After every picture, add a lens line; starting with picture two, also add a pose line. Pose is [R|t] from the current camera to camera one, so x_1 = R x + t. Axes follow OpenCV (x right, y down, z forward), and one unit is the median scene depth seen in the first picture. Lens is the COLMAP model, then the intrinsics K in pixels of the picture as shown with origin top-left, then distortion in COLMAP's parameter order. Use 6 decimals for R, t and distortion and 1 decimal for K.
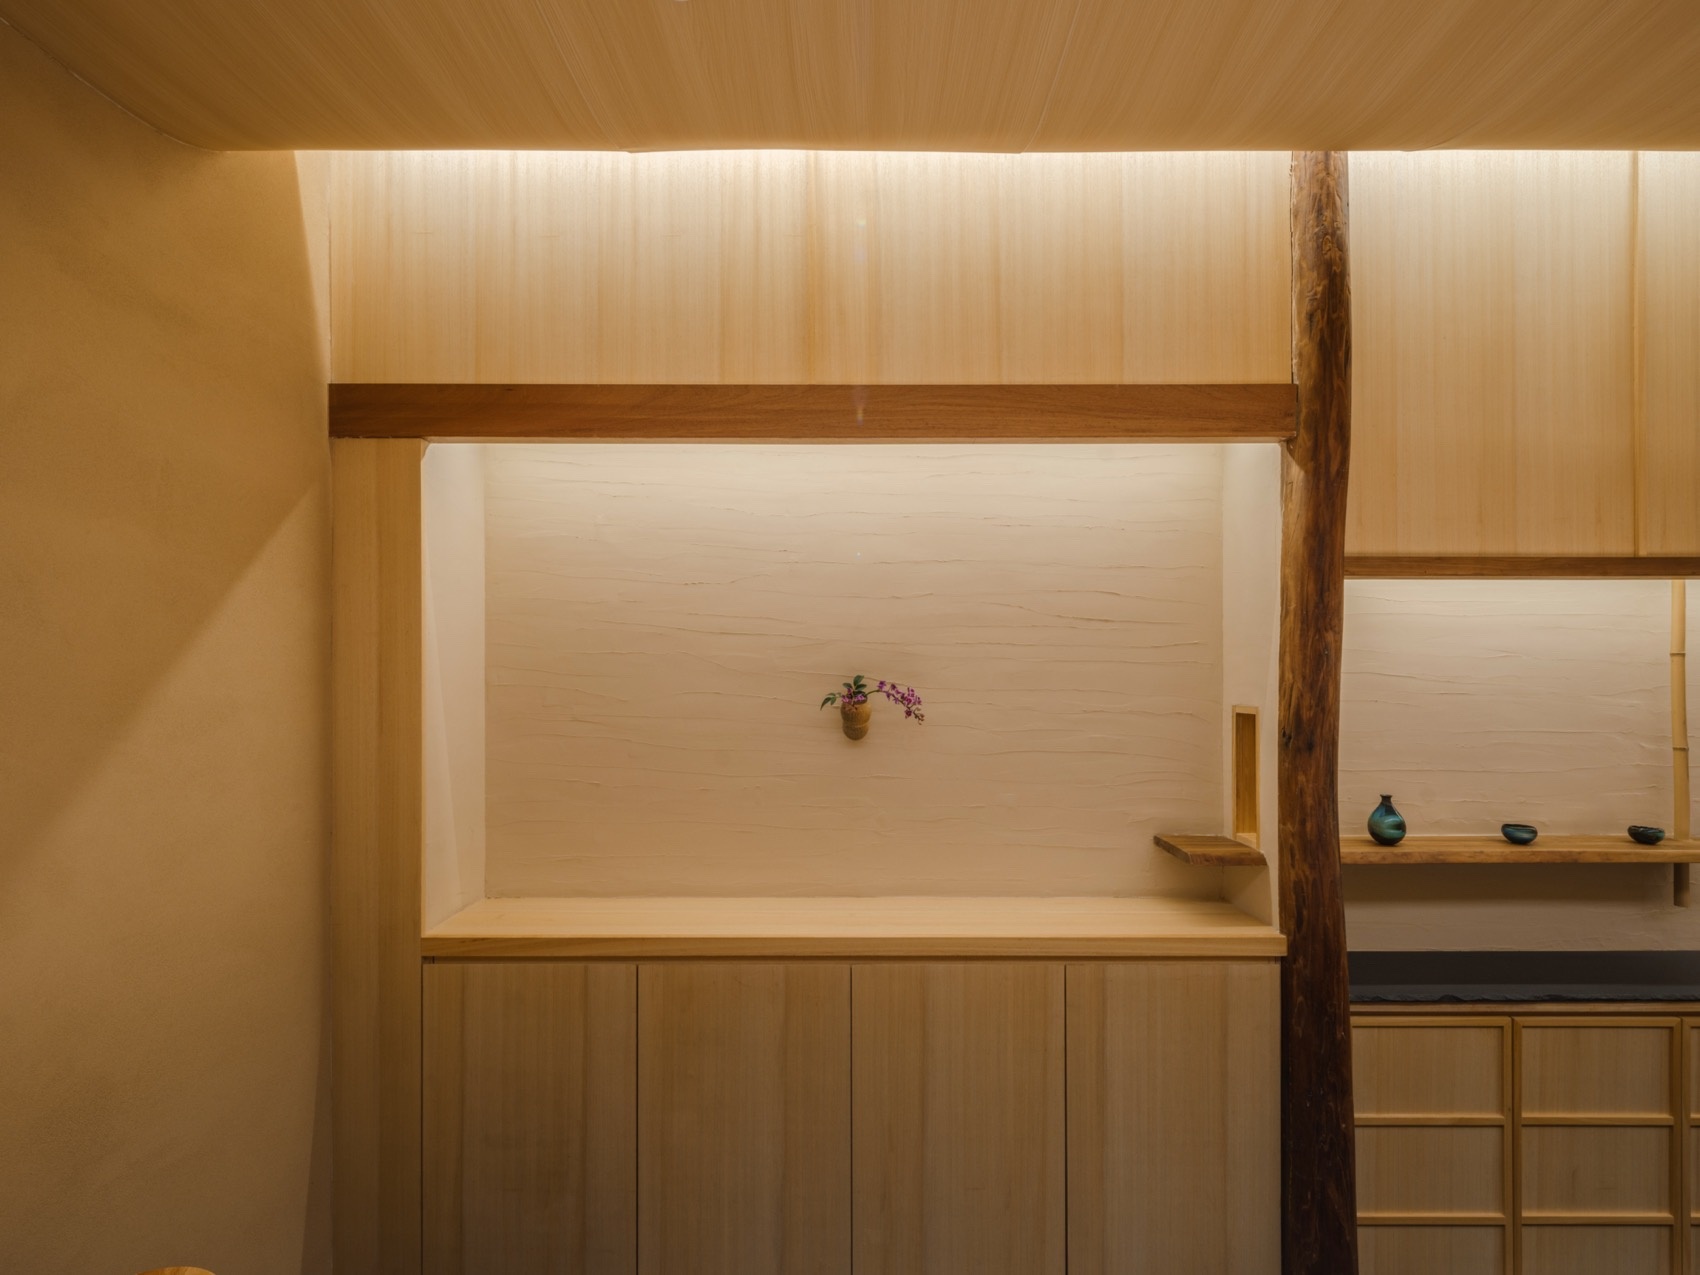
lens RADIAL K [[668.6, 0, 856.4], [0, 668.6, 665.1], [0, 0, 1]] dist [-0.000338, -0.000379]
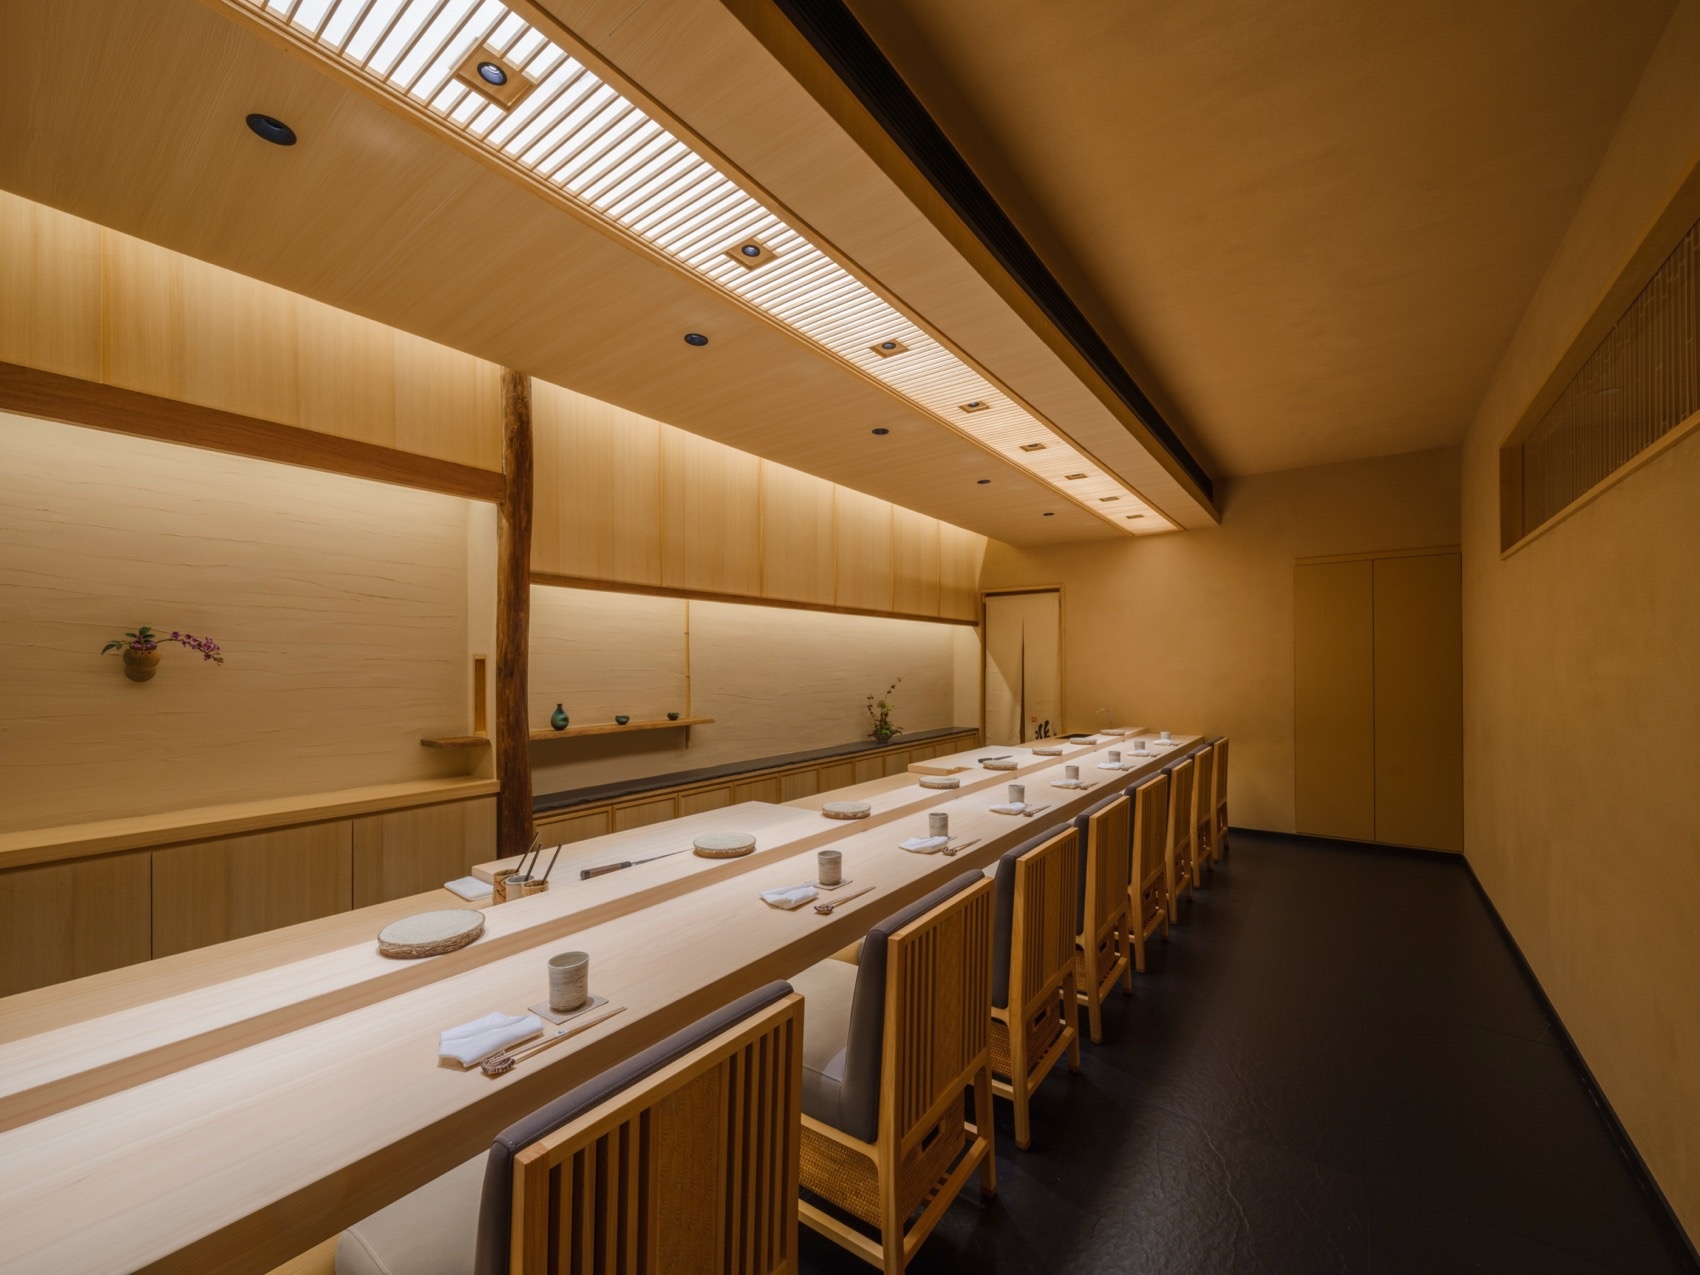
lens RADIAL K [[668.6, 0, 856.4], [0, 668.6, 665.1], [0, 0, 1]] dist [-0.000338, -0.000379]
pose [[0.574759, -0.004737, 0.818309, -0.269933], [-0.005509, 0.999938, 0.009657, 0.072037], [-0.818304, -0.010058, 0.574698, -0.802398]]
